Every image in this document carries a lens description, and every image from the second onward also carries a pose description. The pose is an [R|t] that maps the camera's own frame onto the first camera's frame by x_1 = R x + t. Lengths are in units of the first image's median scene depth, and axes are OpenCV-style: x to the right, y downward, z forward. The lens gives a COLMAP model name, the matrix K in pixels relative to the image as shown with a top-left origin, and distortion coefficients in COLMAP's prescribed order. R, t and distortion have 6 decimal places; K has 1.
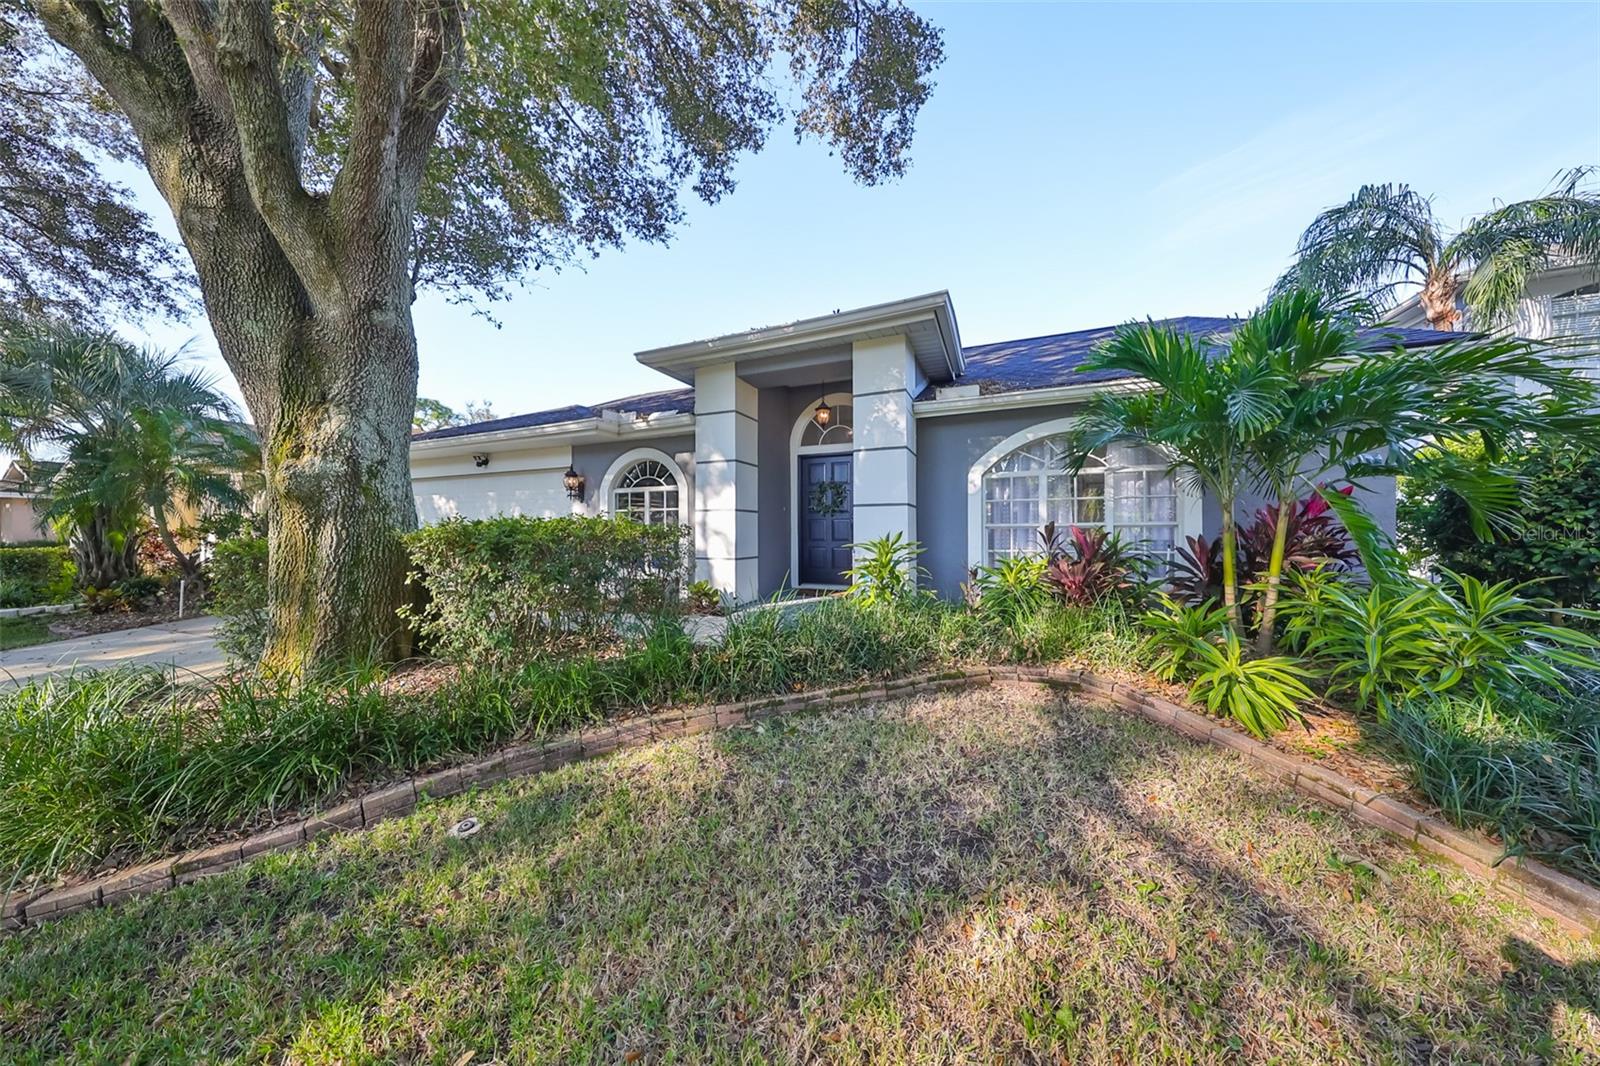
lens RADIAL K [[507.9, 0, 800.0], [0, 507.9, 533.0], [0, 0, 1]] dist [0.001537, 0.000010]
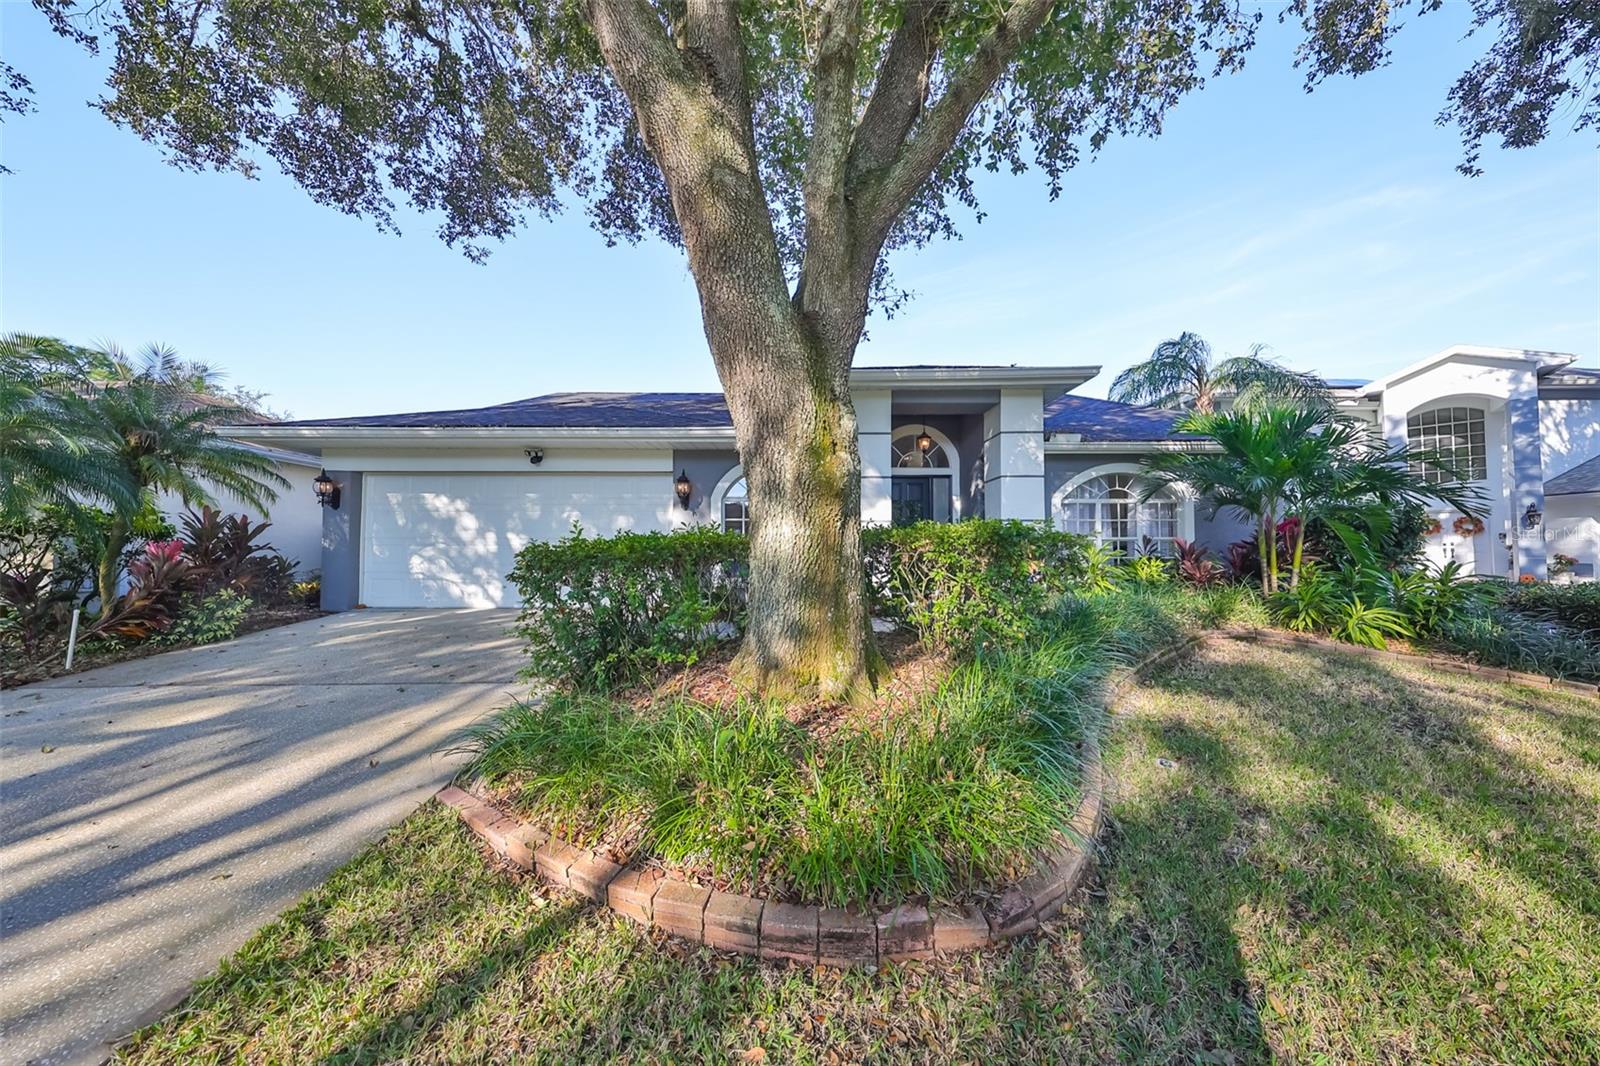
lens RADIAL K [[499.0, 0, 804.3], [0, 499.0, 531.4], [0, 0, 1]] dist [0.001433, 0.000088]
pose [[0.913886, 0.018837, 0.405534, -0.814565], [-0.002365, 0.999153, -0.041080, 0.023314], [-0.405964, 0.036583, 0.913157, 0.087937]]
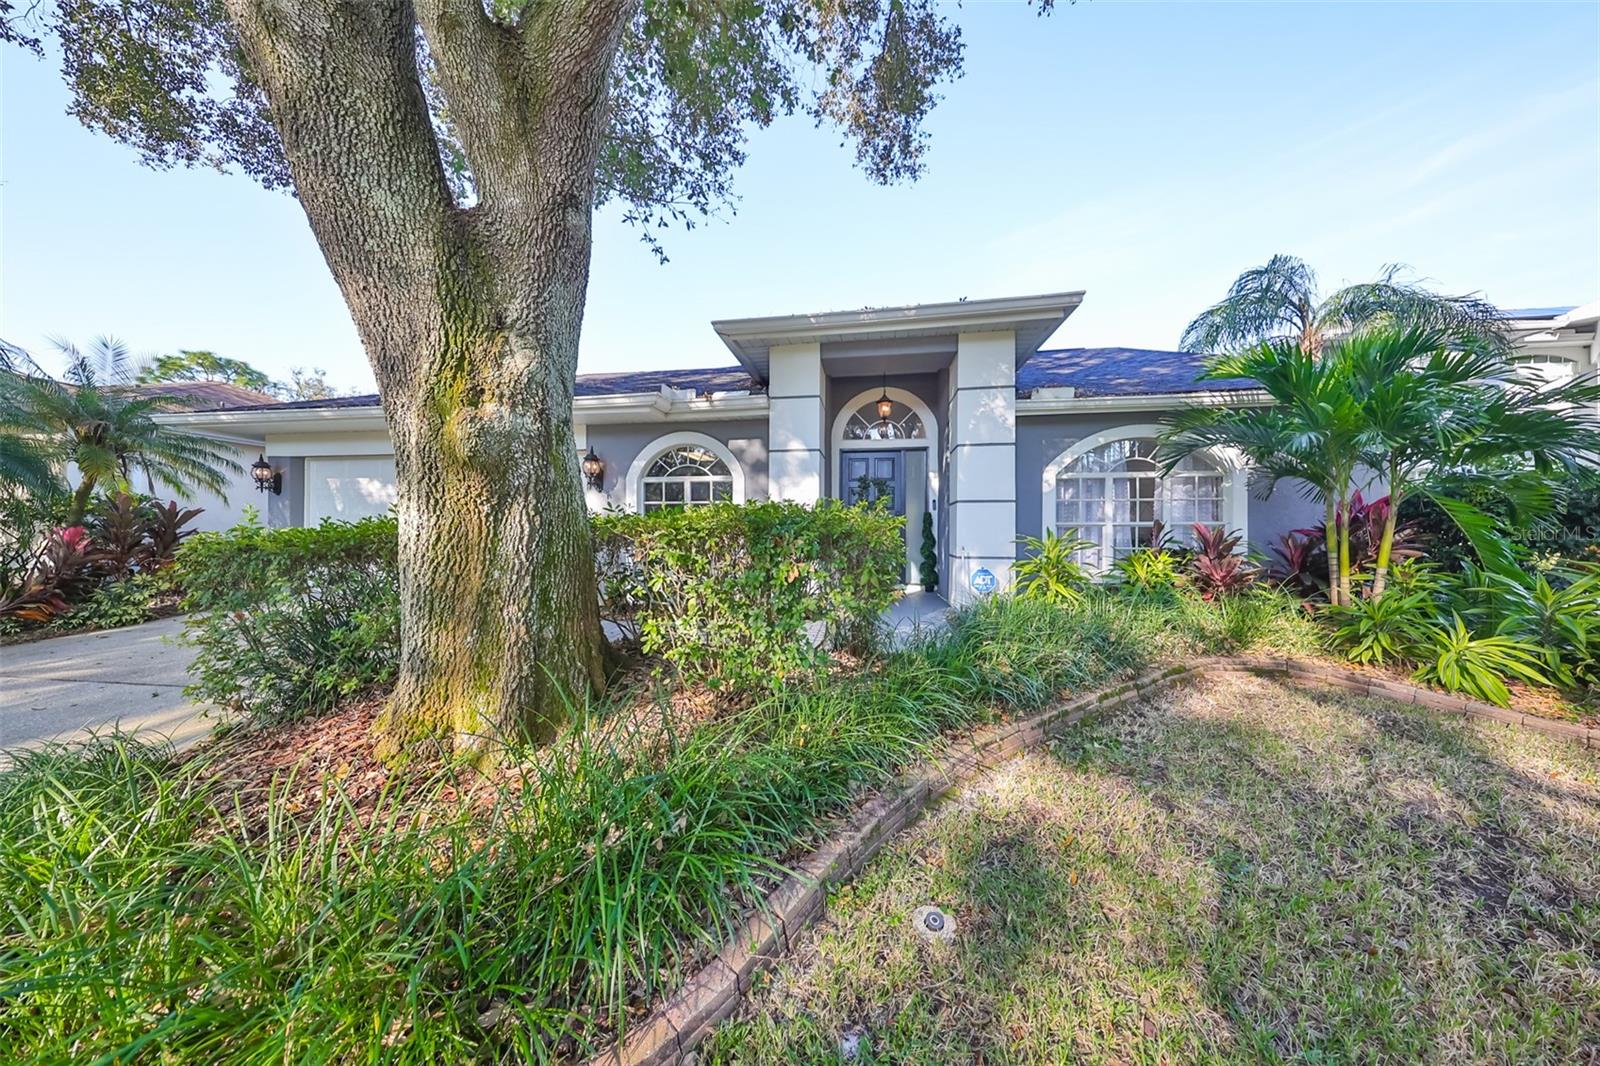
lens RADIAL K [[499.0, 0, 804.3], [0, 499.0, 531.4], [0, 0, 1]] dist [0.001433, 0.000088]
pose [[0.967649, 0.006671, 0.252213, -0.415855], [-0.005768, 0.999974, -0.004319, 0.009828], [-0.252235, 0.002725, 0.967662, 0.144845]]
